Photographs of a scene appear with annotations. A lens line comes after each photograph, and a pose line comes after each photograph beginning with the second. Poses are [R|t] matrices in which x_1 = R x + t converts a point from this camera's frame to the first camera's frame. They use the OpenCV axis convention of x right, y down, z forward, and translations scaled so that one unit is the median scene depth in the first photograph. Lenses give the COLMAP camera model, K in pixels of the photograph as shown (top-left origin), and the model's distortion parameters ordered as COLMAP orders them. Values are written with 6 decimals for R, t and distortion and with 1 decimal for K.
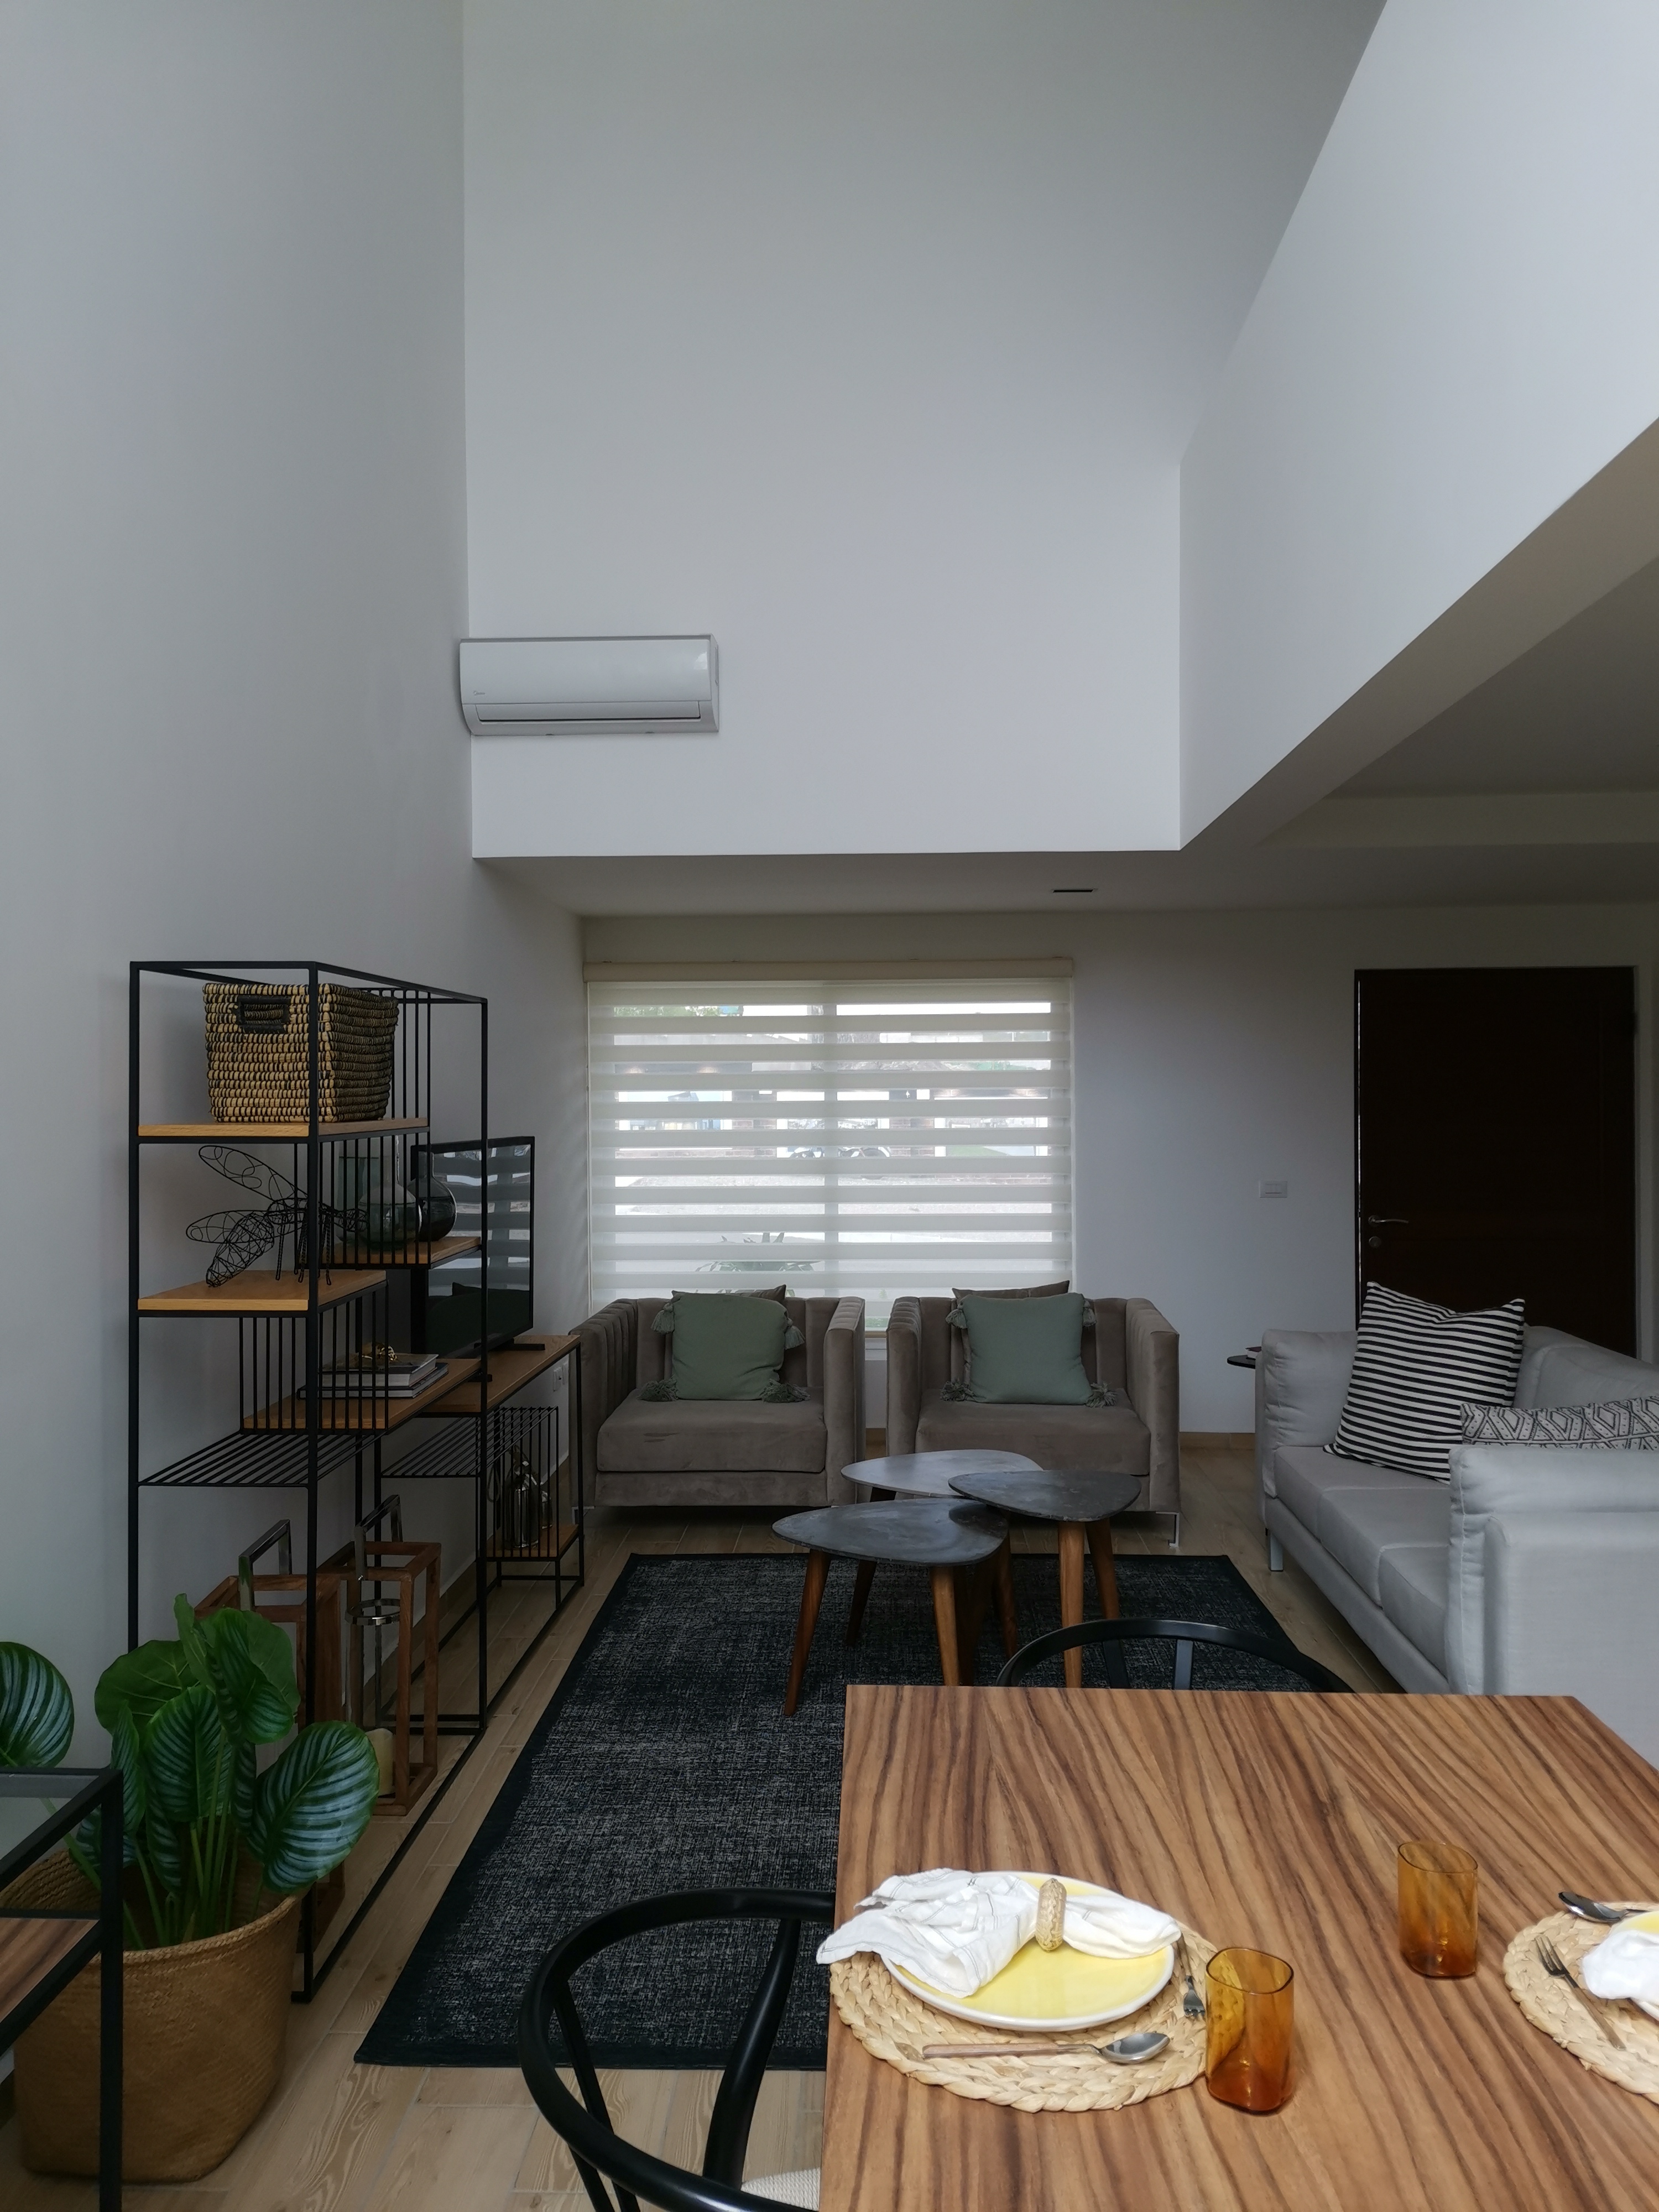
lens RADIAL K [[1649.6, 0, 827.0], [0, 1649.6, 1095.1], [0, 0, 1]] dist [0.083712, -0.119058]
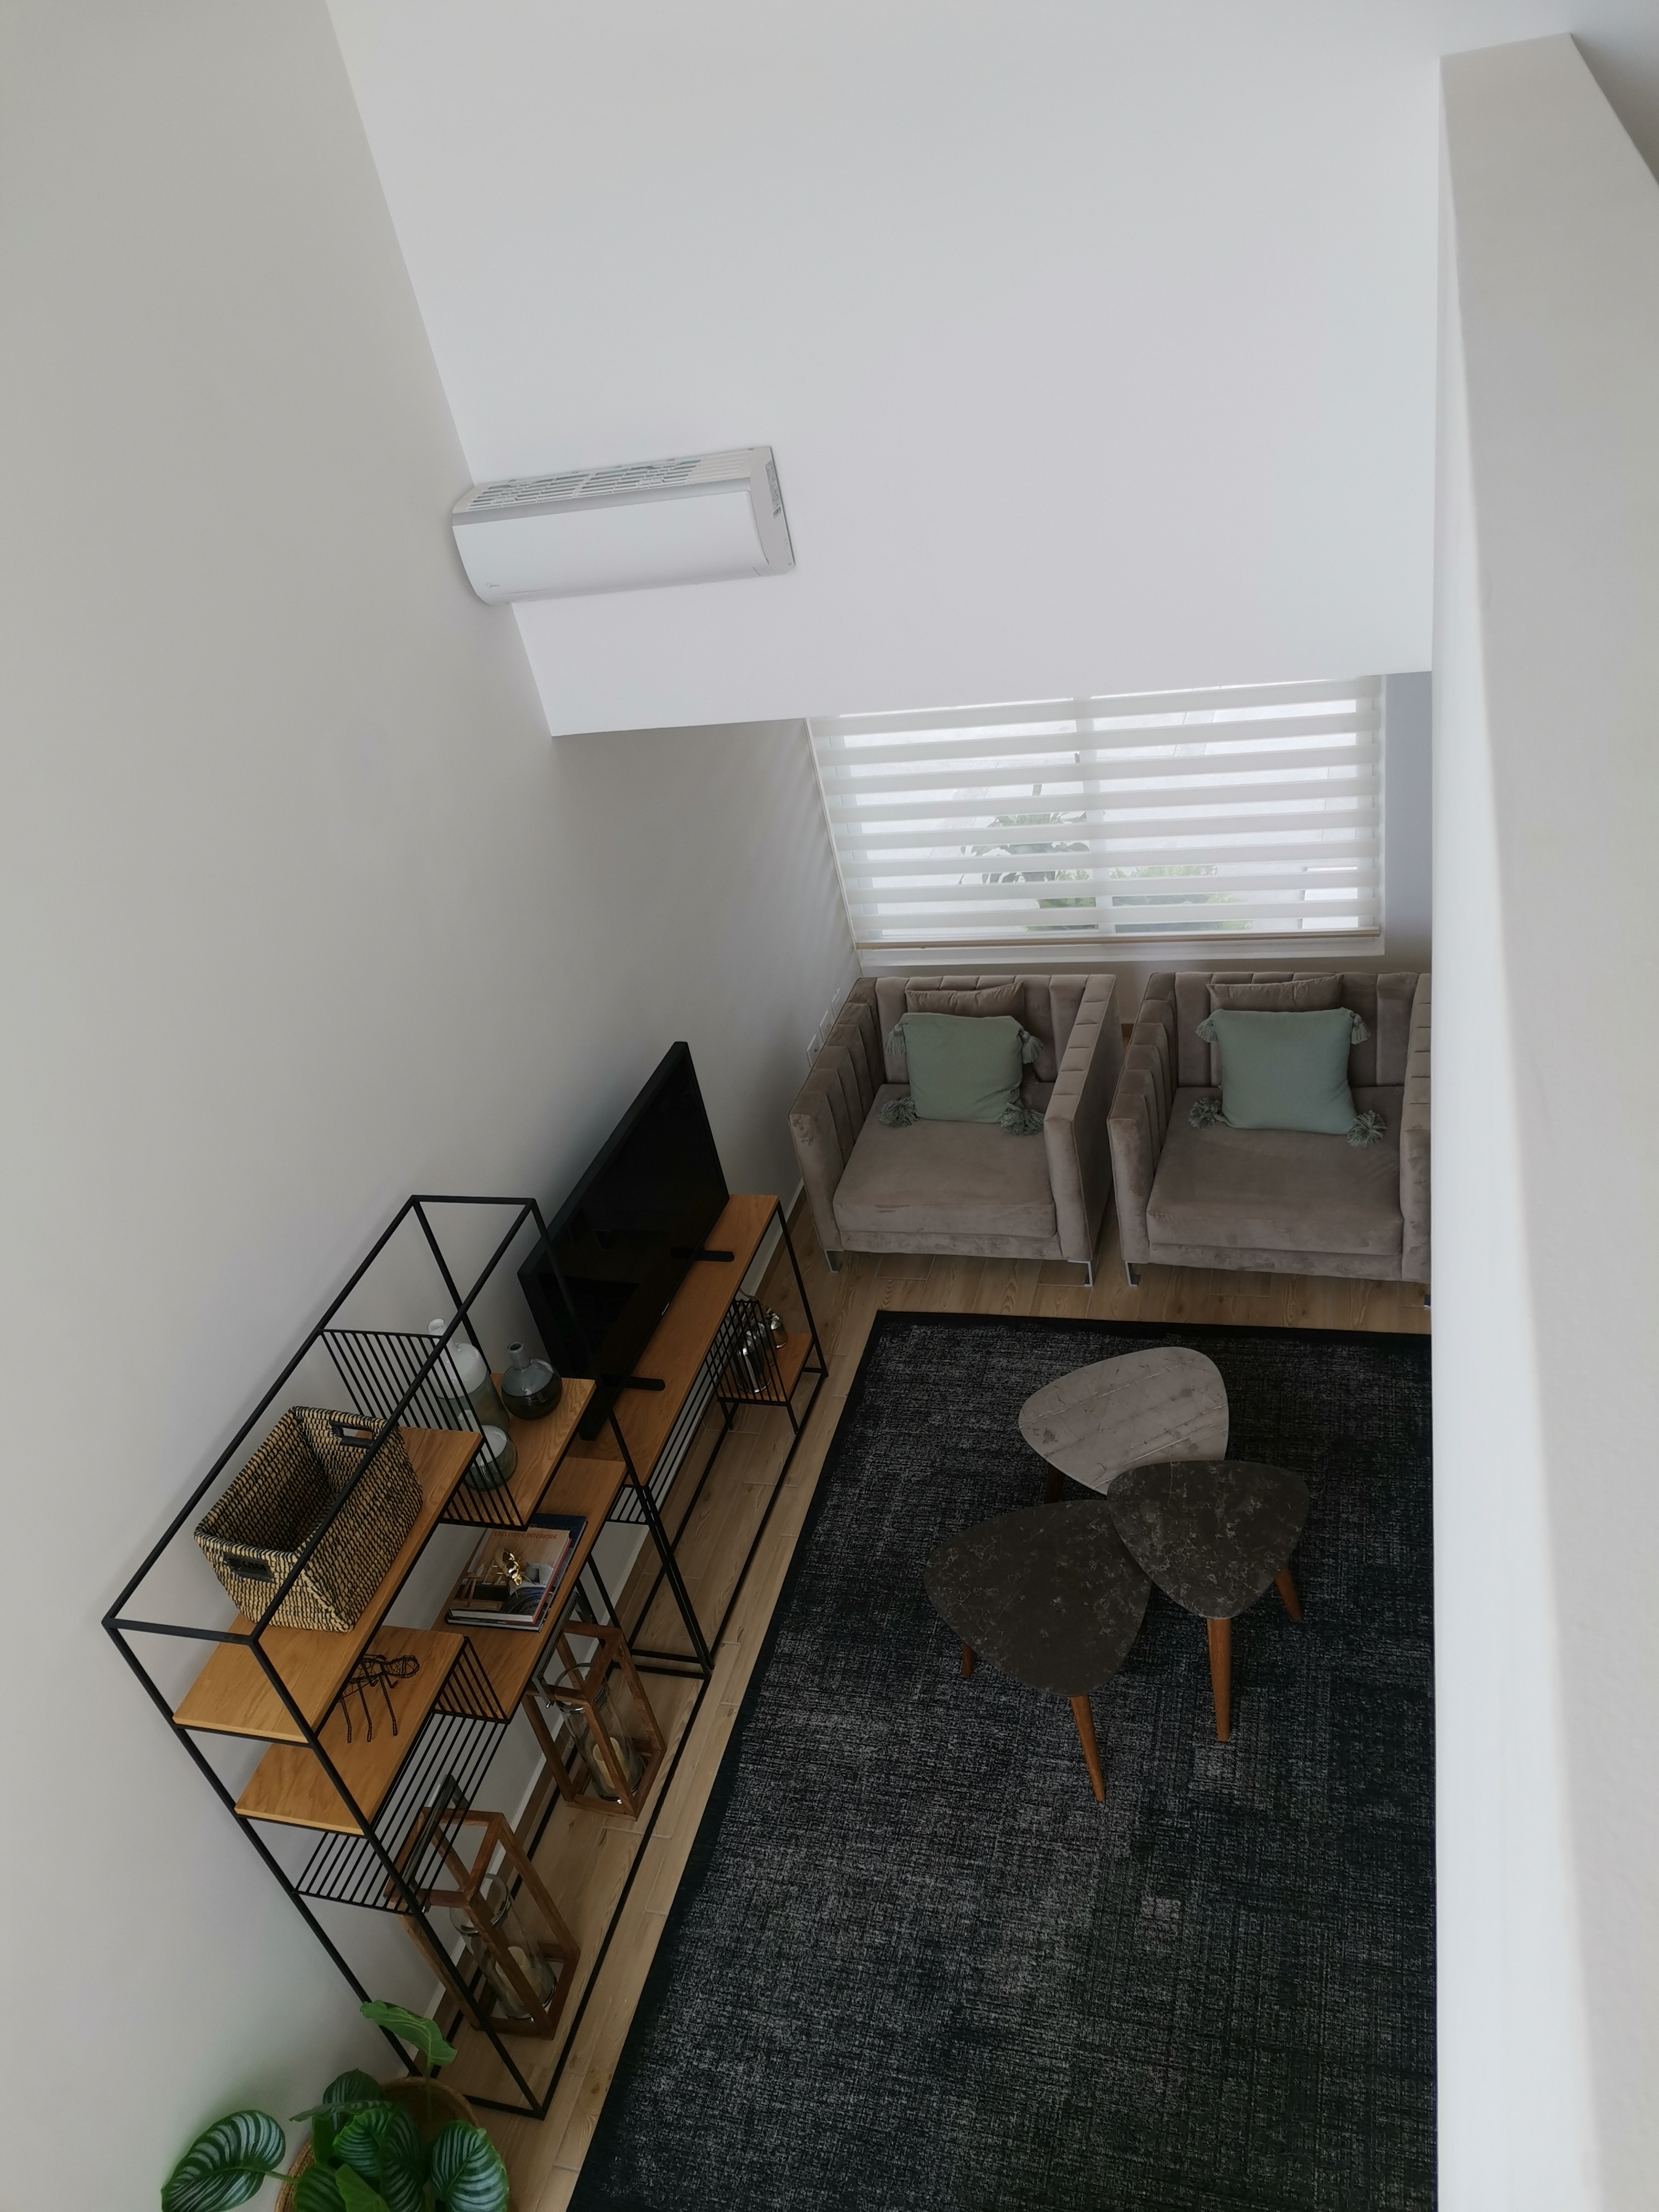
lens RADIAL K [[1649.6, 0, 827.0], [0, 1649.6, 1095.1], [0, 0, 1]] dist [0.083712, -0.119058]
pose [[0.955436, -0.015796, -0.294774, 0.223474], [0.185660, 0.808499, 0.558444, -0.585059], [0.229503, -0.588286, 0.775402, 0.344976]]
